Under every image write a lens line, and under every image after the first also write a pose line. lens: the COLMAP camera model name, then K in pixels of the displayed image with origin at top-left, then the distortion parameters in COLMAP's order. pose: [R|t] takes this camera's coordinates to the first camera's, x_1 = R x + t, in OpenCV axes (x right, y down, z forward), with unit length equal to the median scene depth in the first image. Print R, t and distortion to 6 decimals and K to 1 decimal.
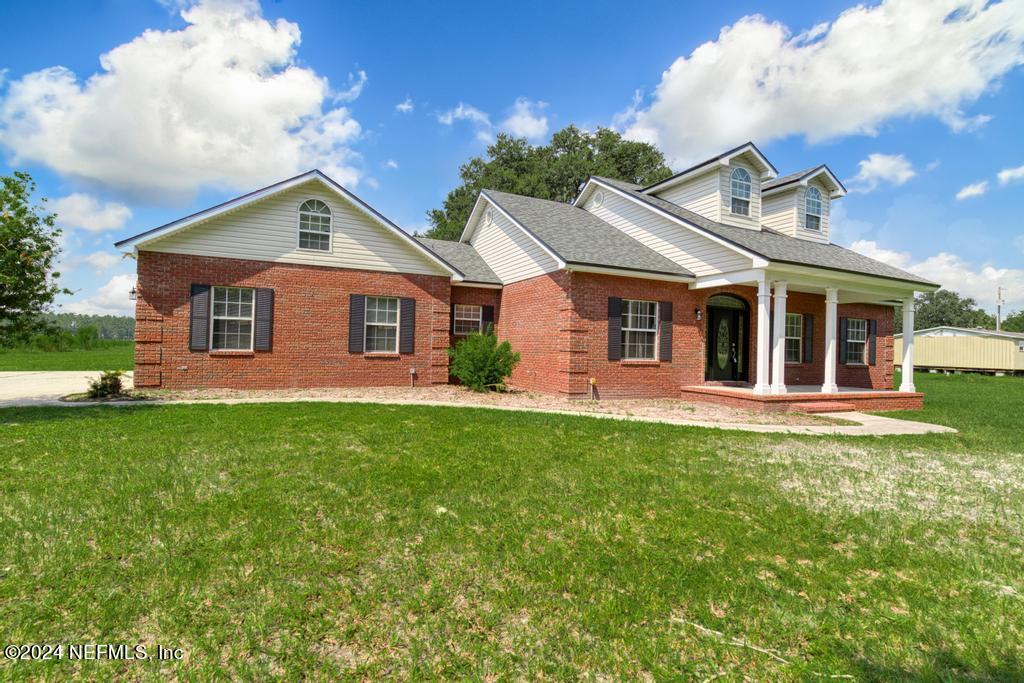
lens RADIAL K [[483.4, 0, 506.9], [0, 483.4, 342.6], [0, 0, 1]] dist [0.002946, 0.001115]
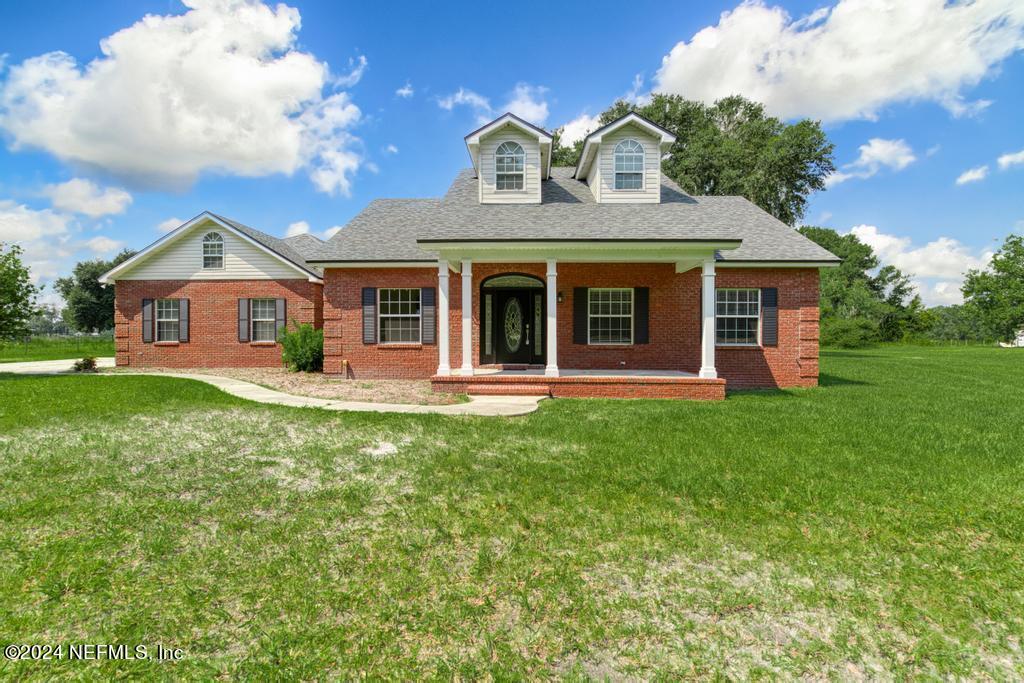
lens RADIAL K [[483.4, 0, 506.4], [0, 483.4, 339.7], [0, 0, 1]] dist [0.002946, 0.001115]
pose [[0.884674, -0.021110, -0.465732, 0.981263], [0.024473, 0.999700, 0.001174, 0.031882], [0.465568, -0.012436, 0.884925, 0.157578]]
